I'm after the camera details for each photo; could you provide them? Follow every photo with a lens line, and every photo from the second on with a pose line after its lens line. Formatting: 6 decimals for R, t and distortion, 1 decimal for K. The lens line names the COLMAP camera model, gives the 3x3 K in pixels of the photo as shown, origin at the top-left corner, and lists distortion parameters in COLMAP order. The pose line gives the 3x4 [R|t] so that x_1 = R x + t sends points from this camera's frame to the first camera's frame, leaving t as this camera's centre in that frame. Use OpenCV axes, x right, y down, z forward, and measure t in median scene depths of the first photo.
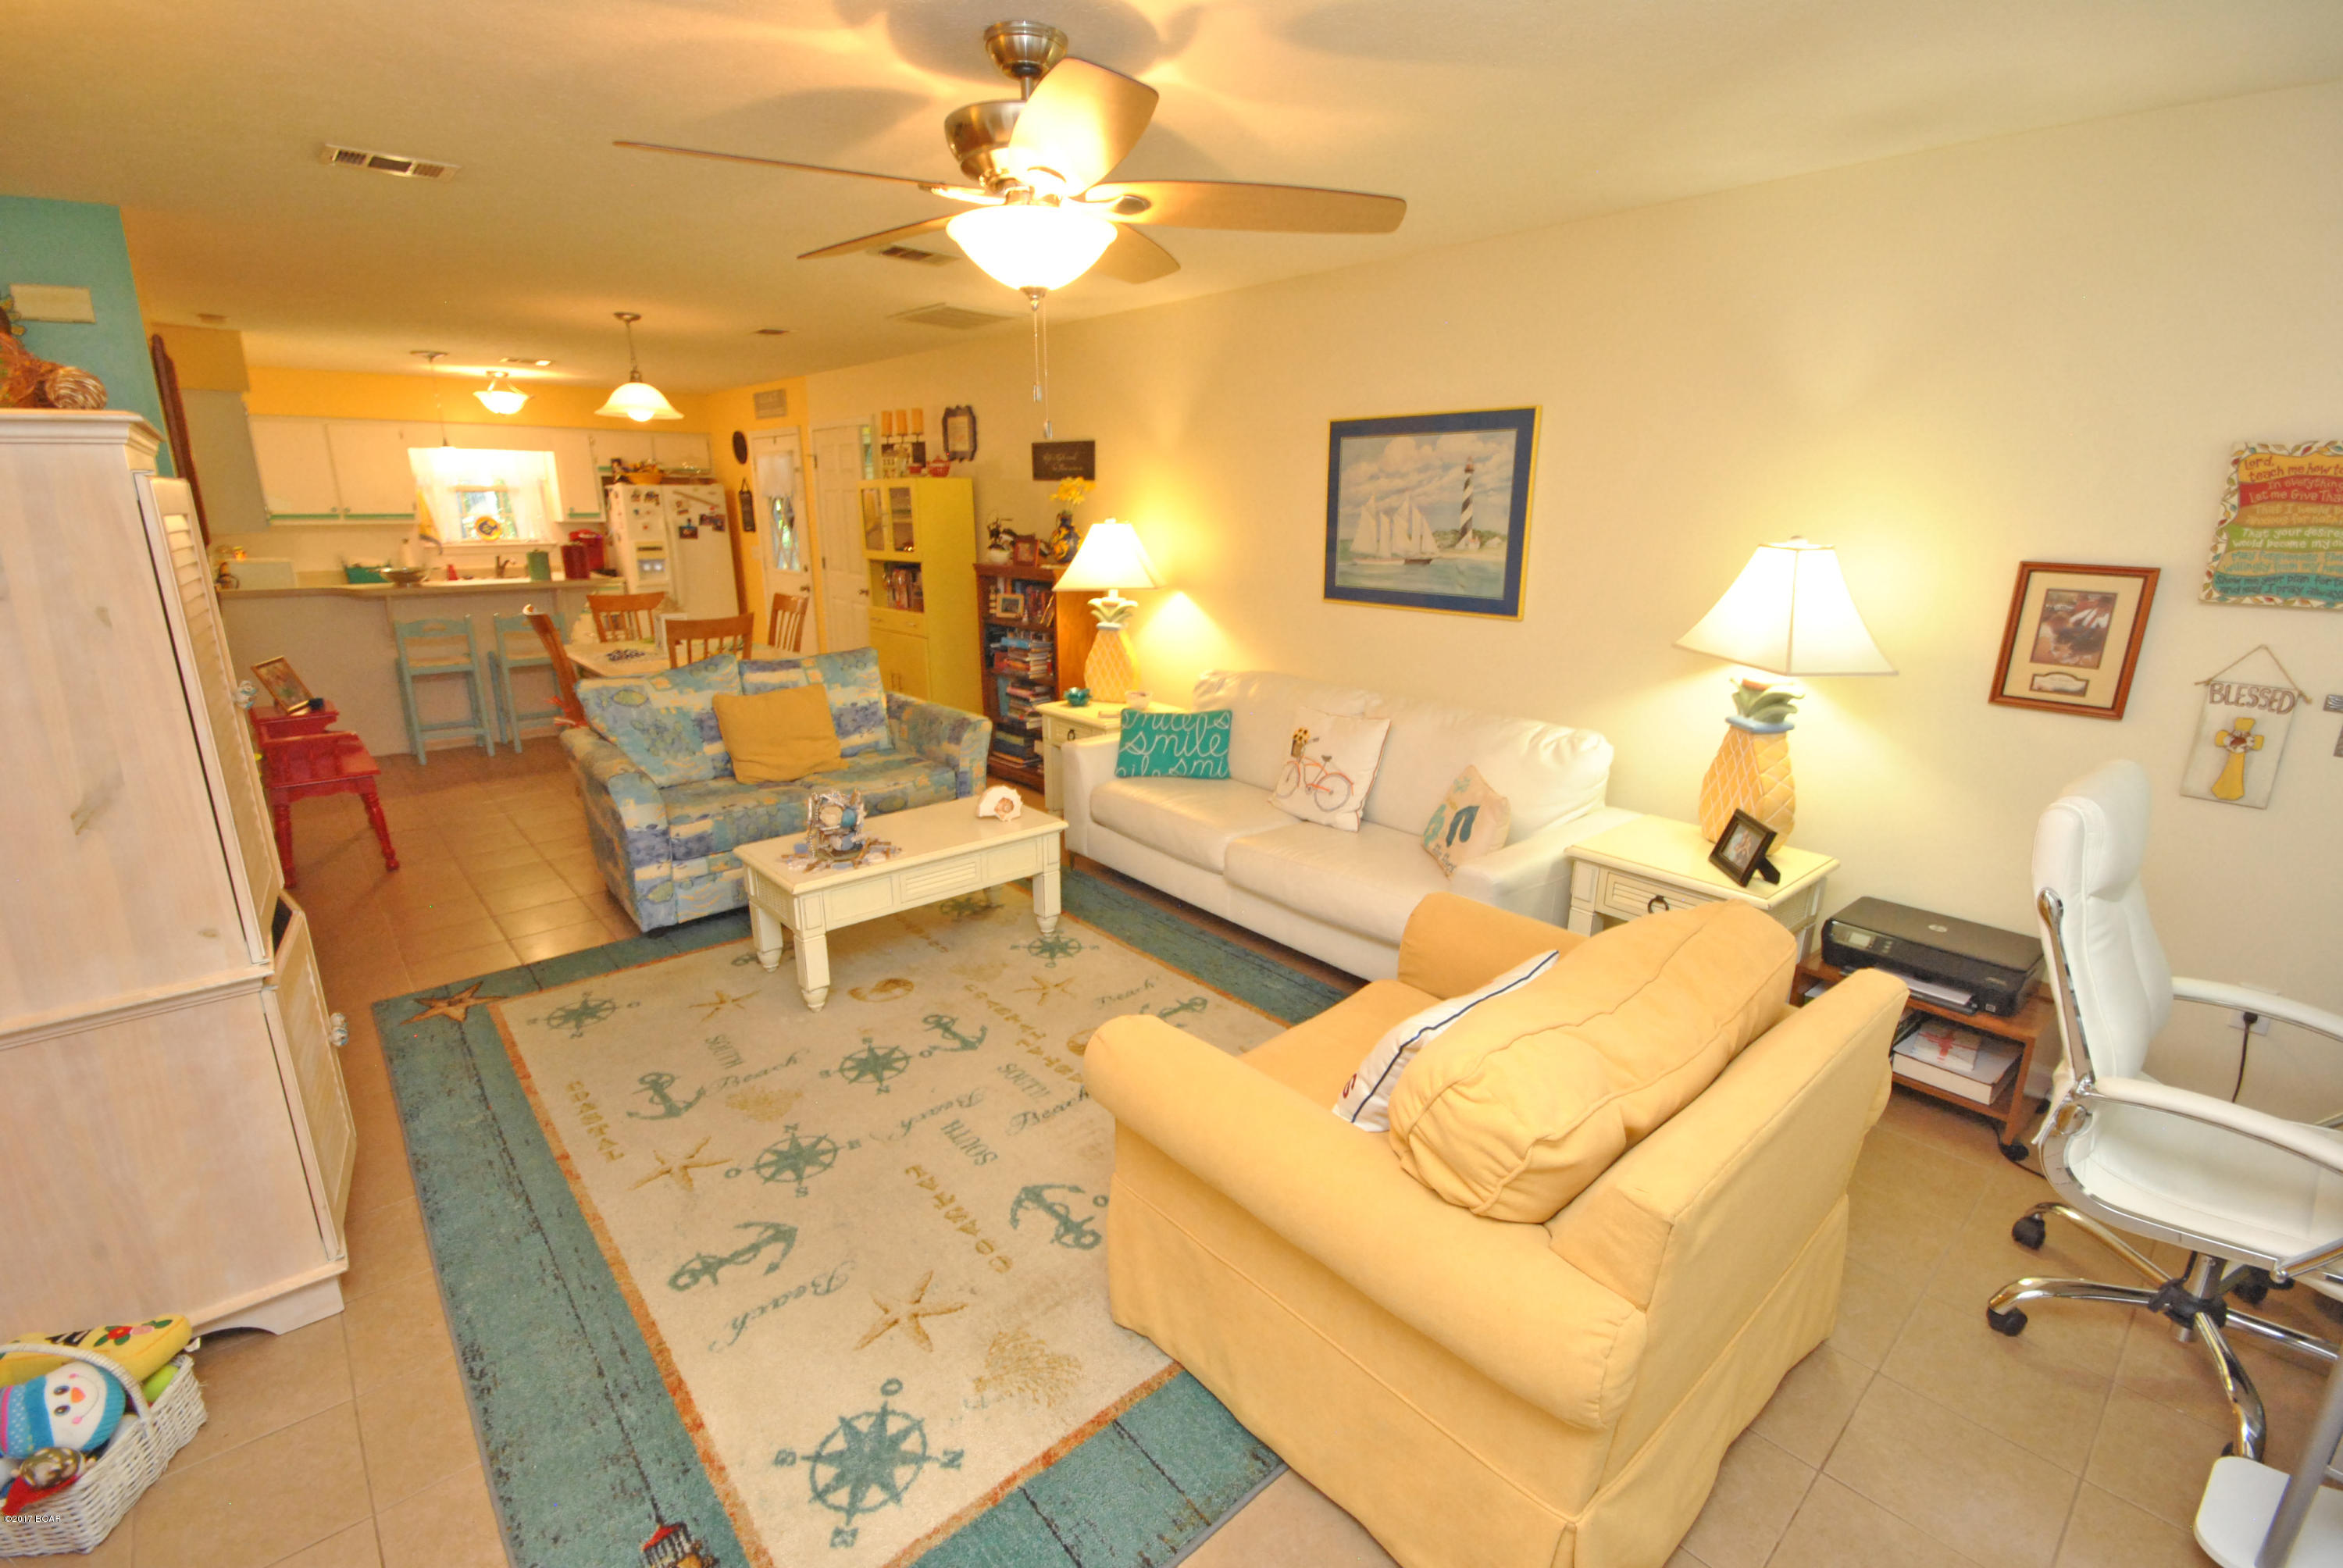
lens RADIAL K [[1034.4, 0, 1174.7], [0, 1034.4, 778.7], [0, 0, 1]] dist [0.005608, -0.007050]
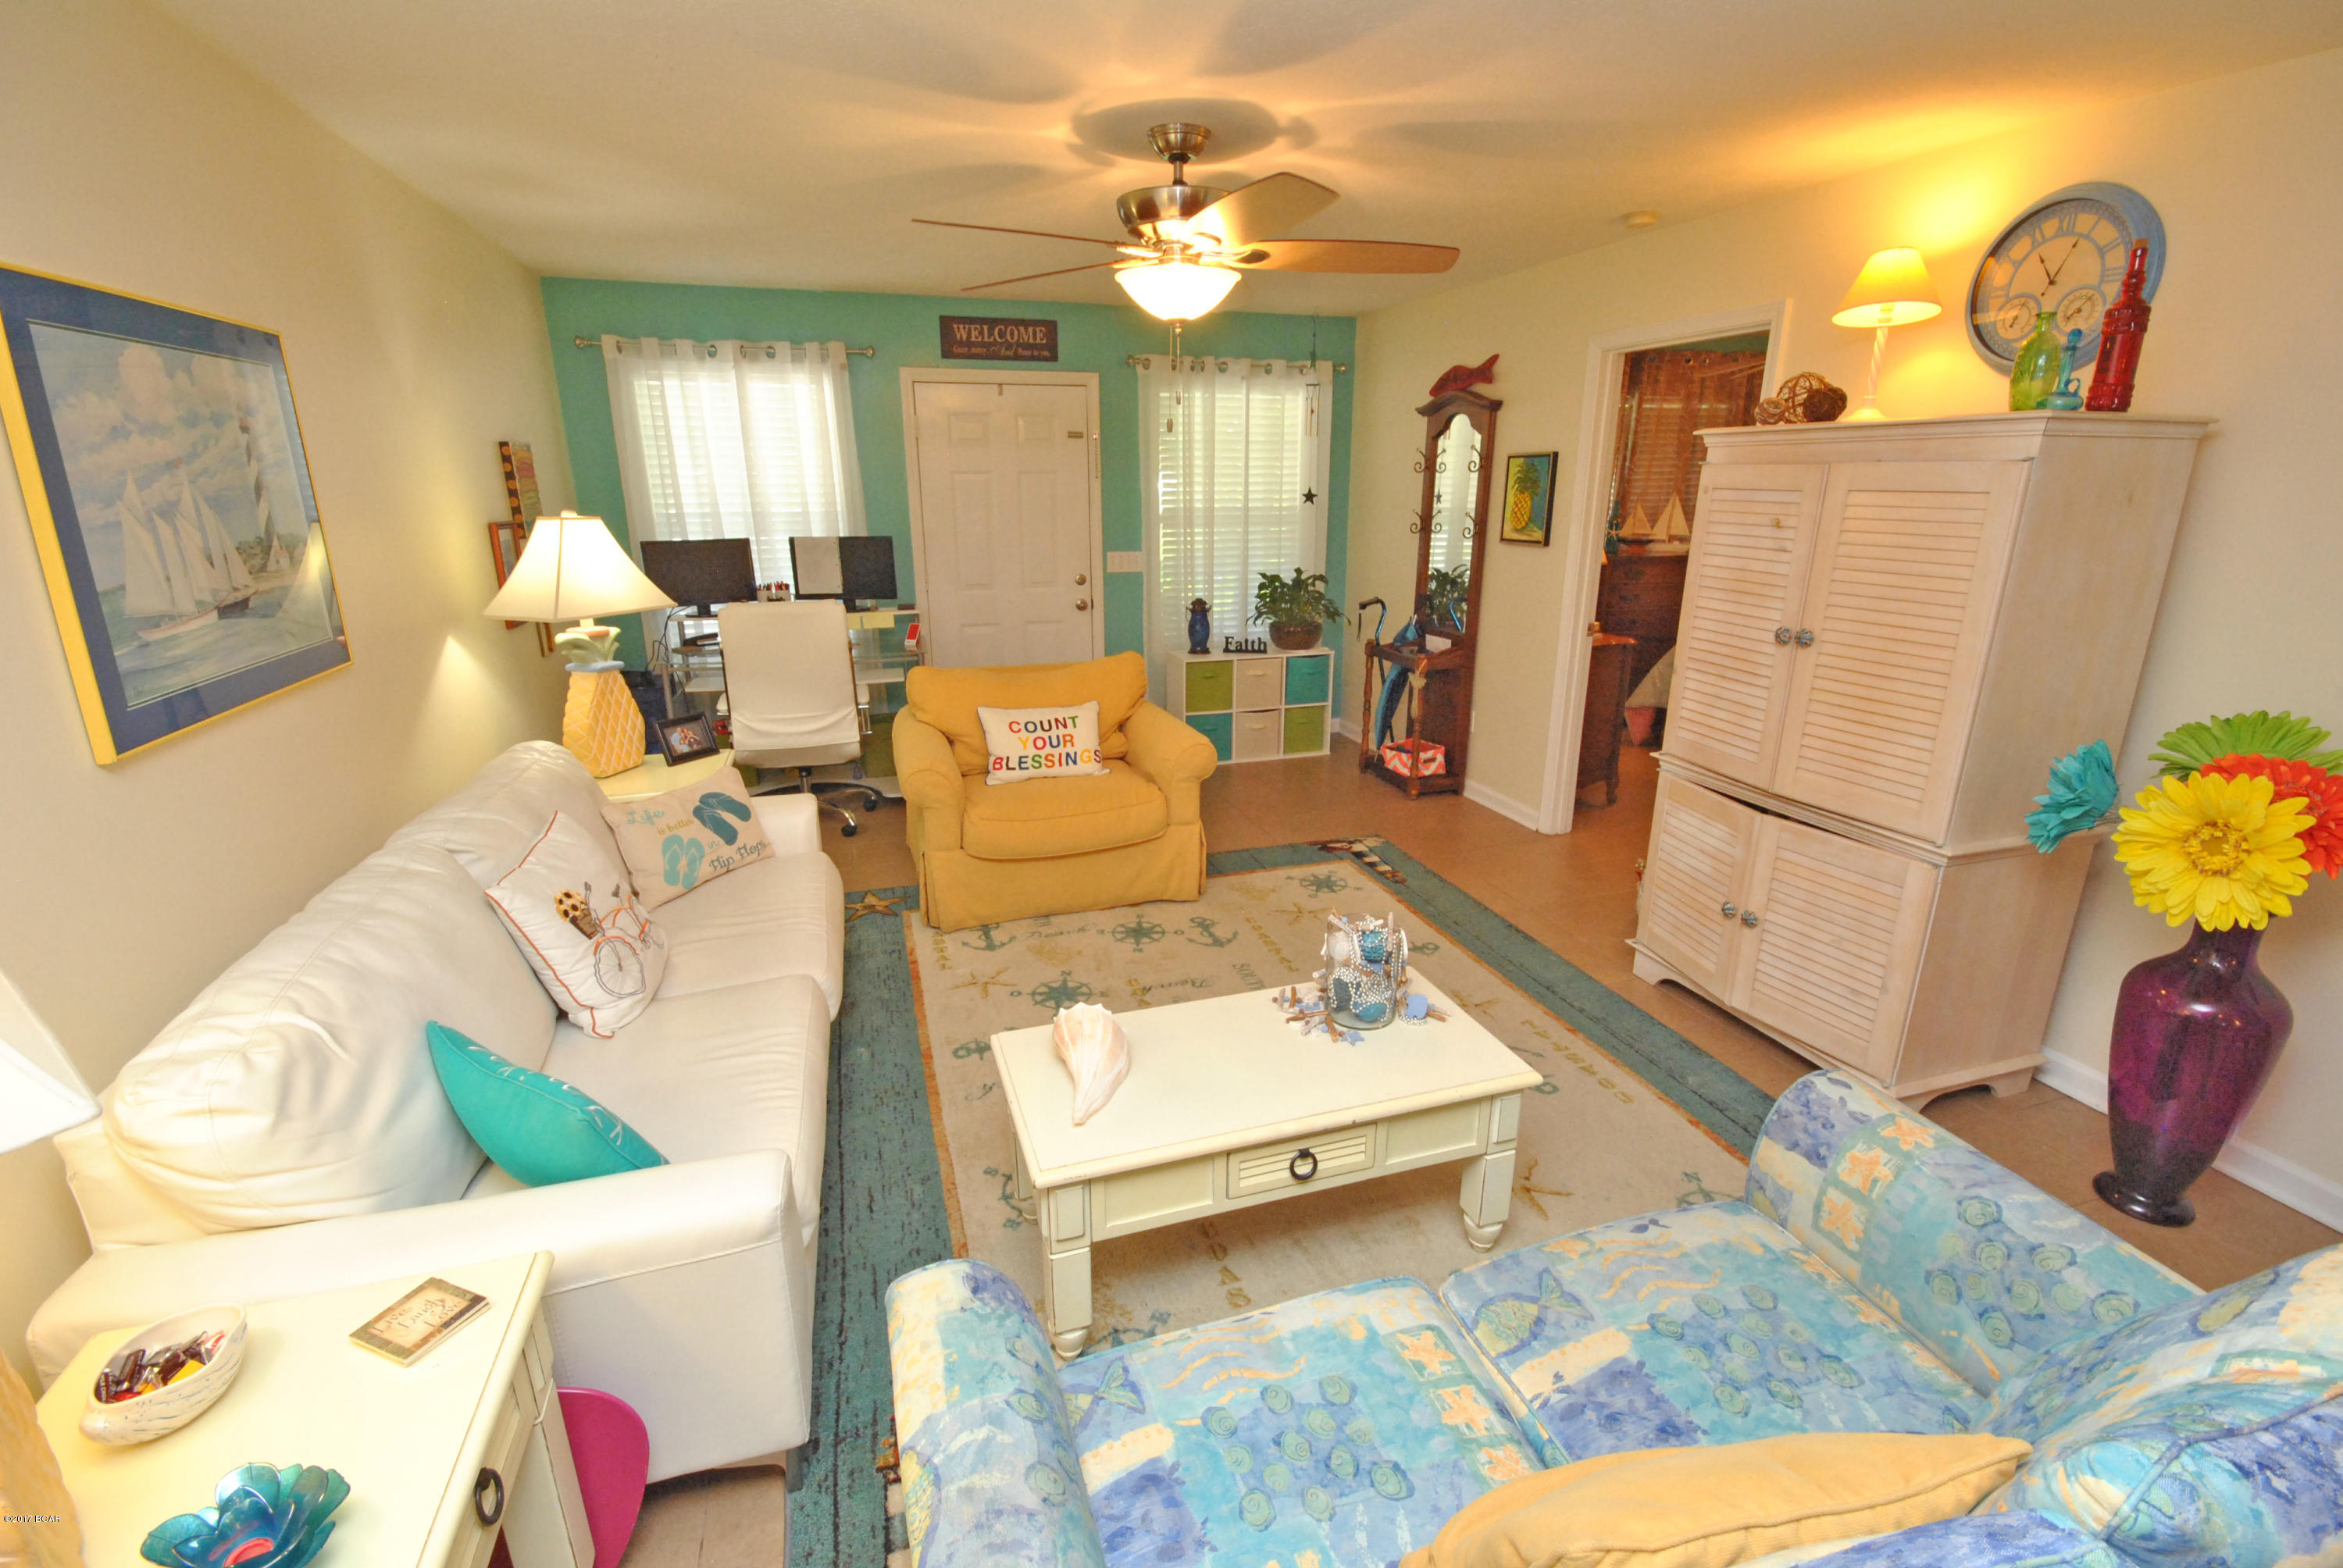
lens RADIAL K [[1034.4, 0, 1174.7], [0, 1034.4, 778.7], [0, 0, 1]] dist [0.005608, -0.007050]
pose [[-0.917394, -0.114991, 0.381005, -0.401937], [0.102808, 0.856380, 0.506008, -0.366369], [-0.384472, 0.503380, -0.773816, 1.331185]]
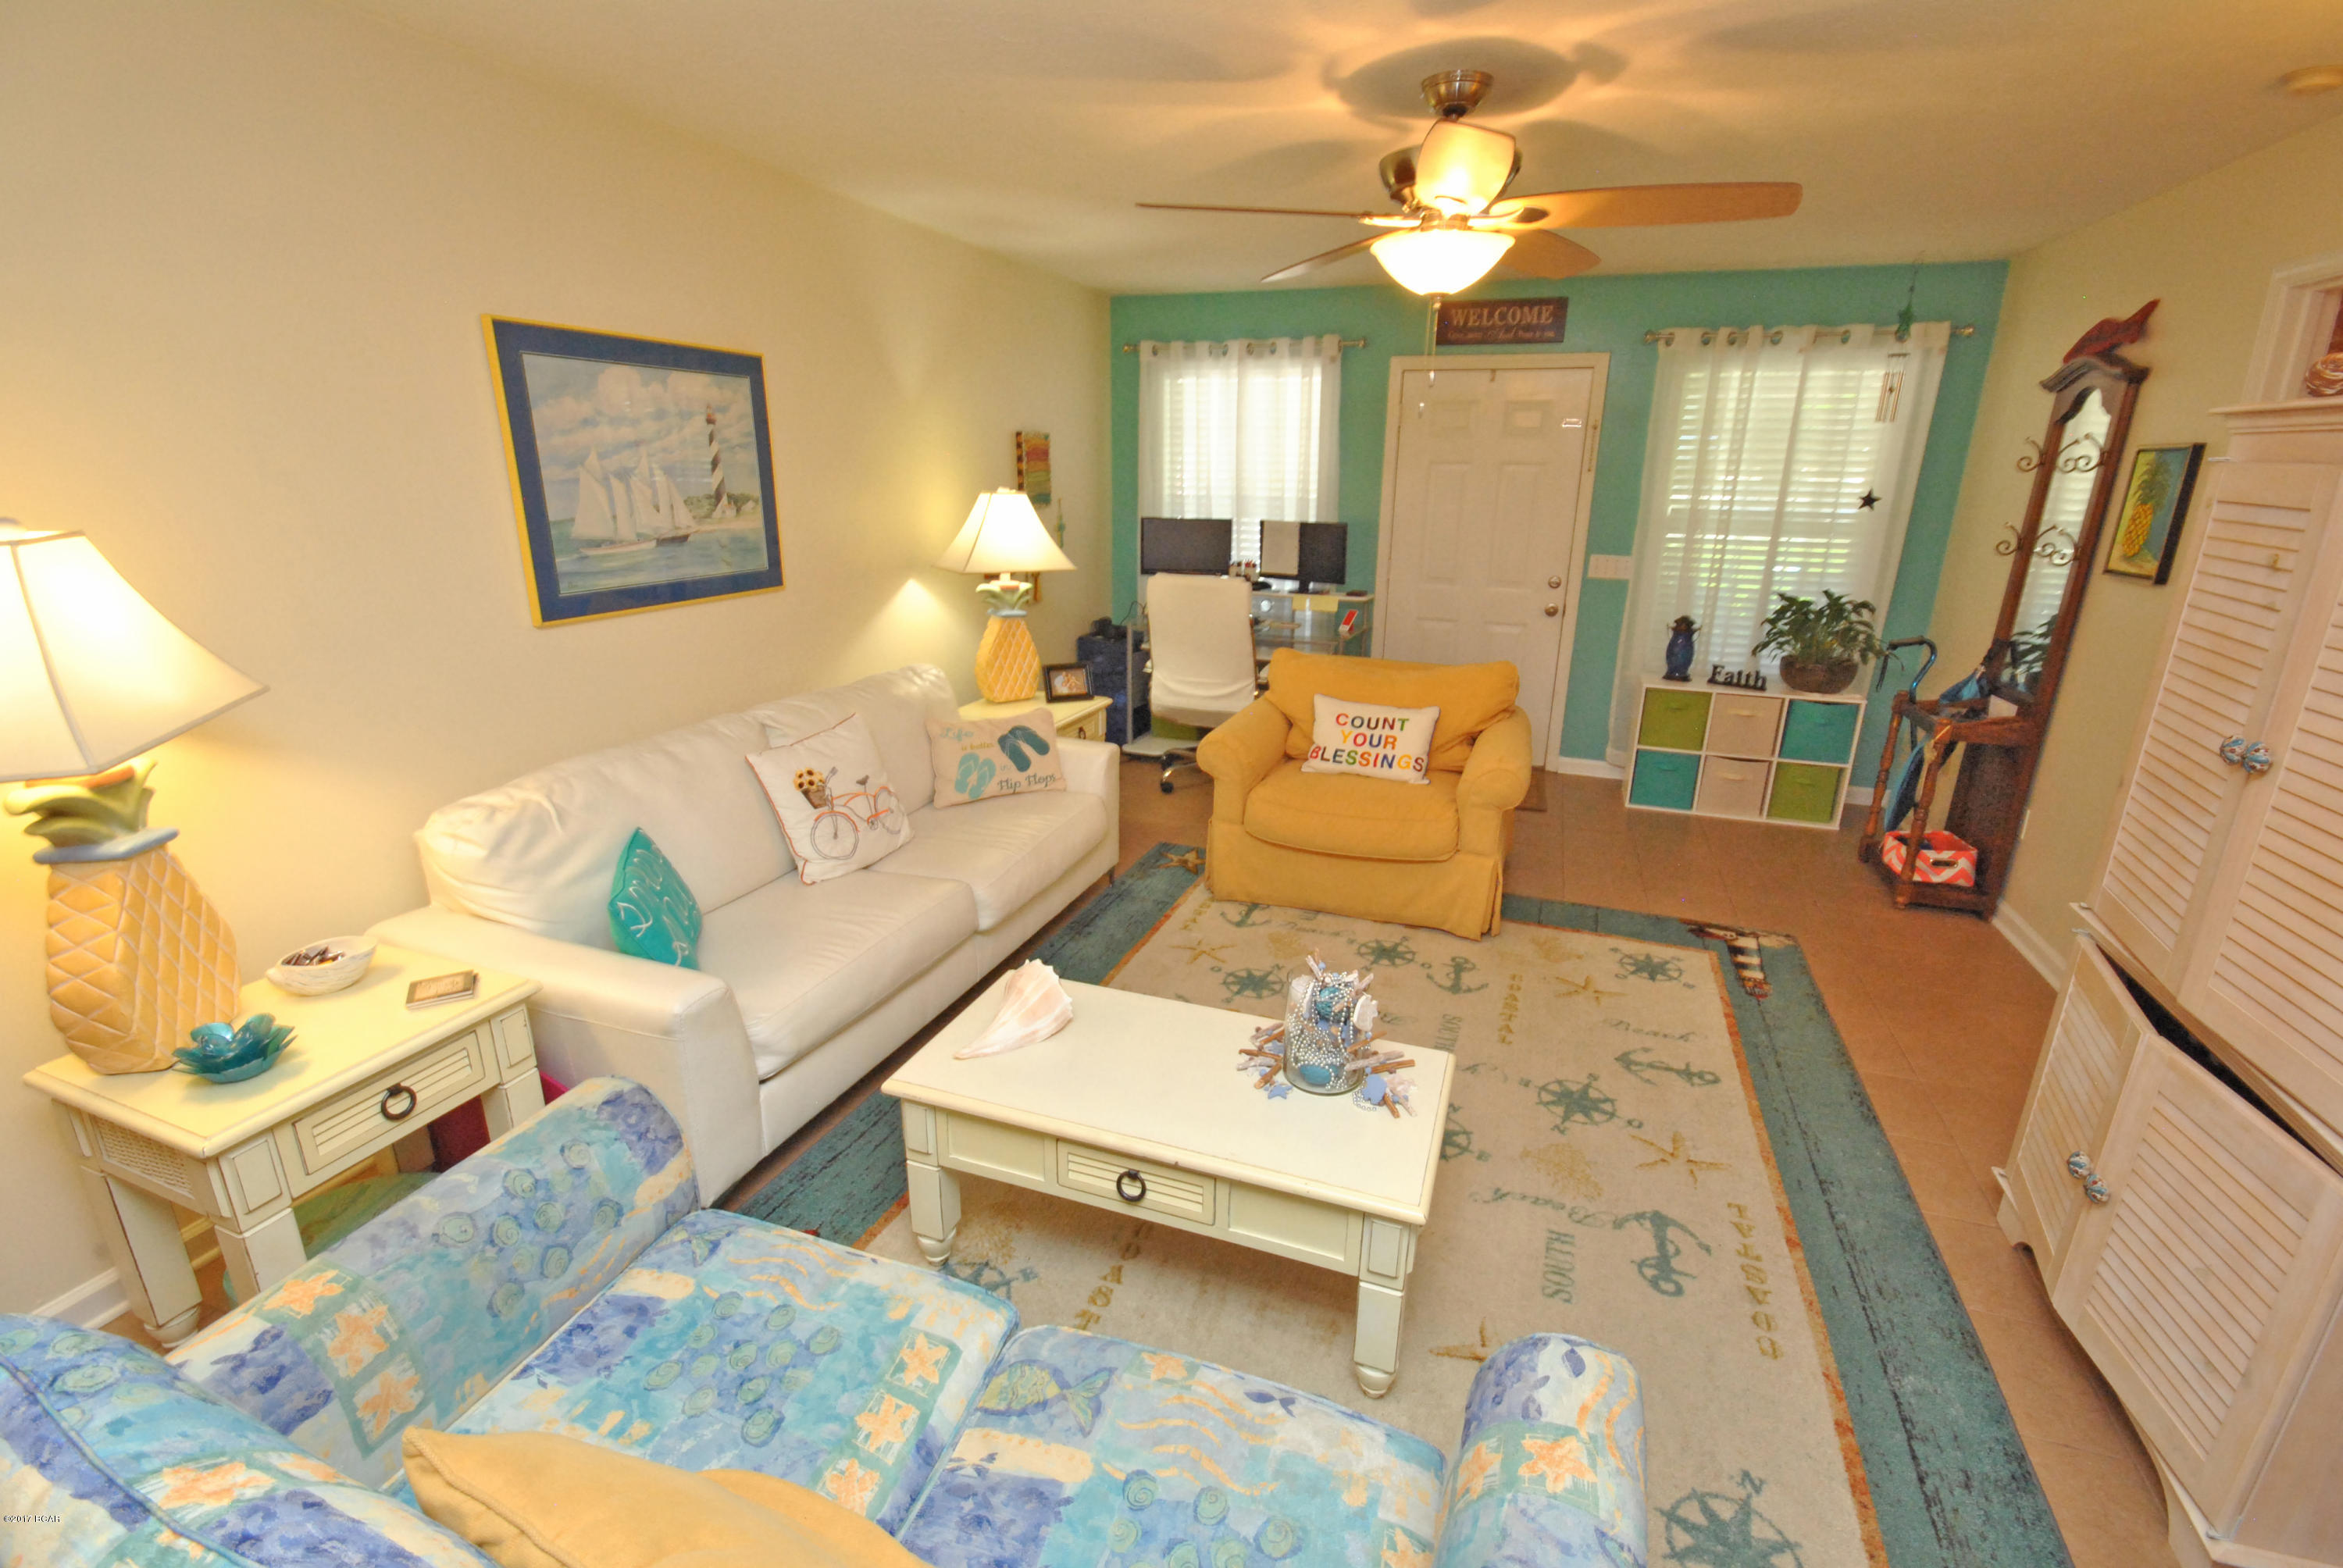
lens RADIAL K [[1034.4, 0, 1174.7], [0, 1034.4, 778.7], [0, 0, 1]] dist [0.005608, -0.007050]
pose [[-0.479072, -0.268036, 0.835851, -0.654432], [0.215949, 0.886981, 0.408204, -0.302548], [-0.850798, 0.376060, -0.367046, 1.095846]]
